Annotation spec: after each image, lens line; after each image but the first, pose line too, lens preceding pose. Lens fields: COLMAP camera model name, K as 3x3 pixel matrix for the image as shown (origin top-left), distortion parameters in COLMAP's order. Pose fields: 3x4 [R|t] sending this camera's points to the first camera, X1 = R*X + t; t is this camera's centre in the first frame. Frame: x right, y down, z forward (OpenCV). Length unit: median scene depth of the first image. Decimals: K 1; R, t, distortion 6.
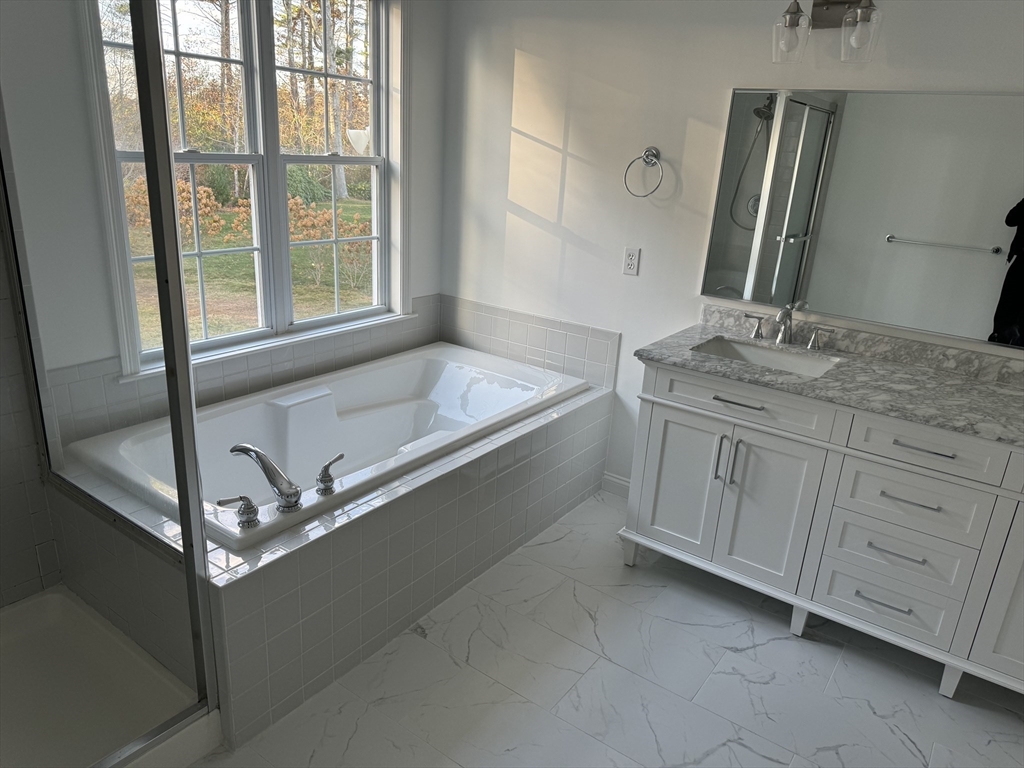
lens RADIAL K [[709.4, 0, 512.0], [0, 709.4, 384.0], [0, 0, 1]] dist [0.068609, -0.098807]
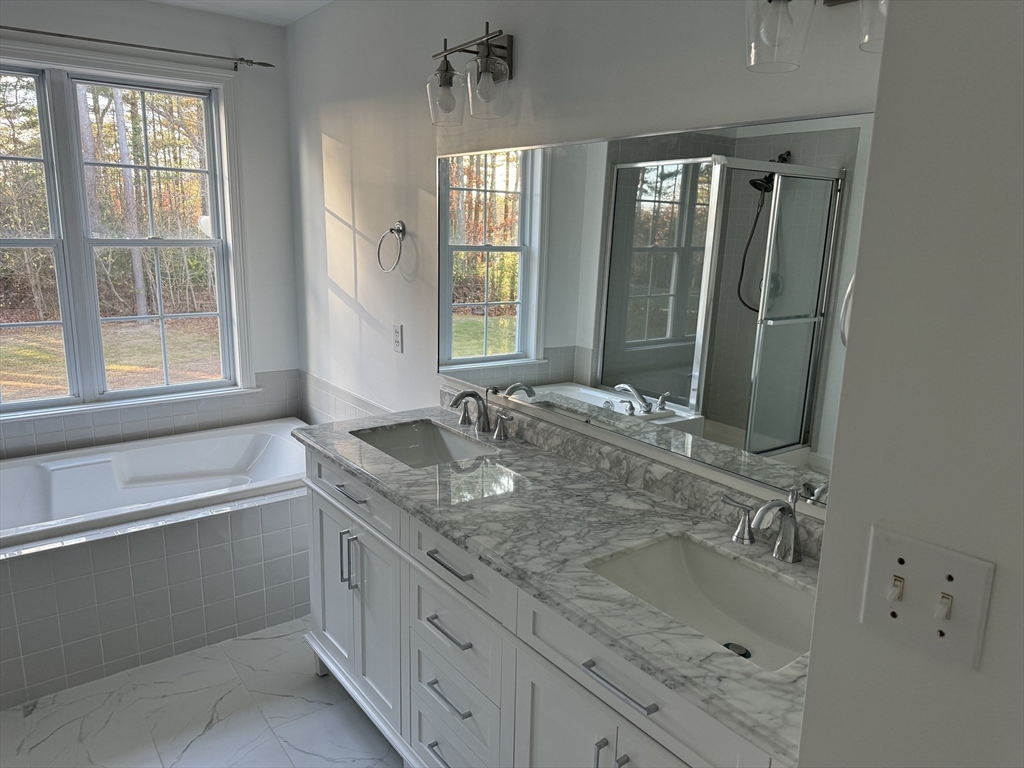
lens RADIAL K [[711.9, 0, 510.1], [0, 711.9, 375.5], [0, 0, 1]] dist [0.109002, -0.151599]
pose [[0.956640, 0.025967, -0.290114, 0.739806], [-0.063655, 0.990580, -0.121238, -0.022436], [0.284233, 0.134449, 0.949281, 0.187059]]
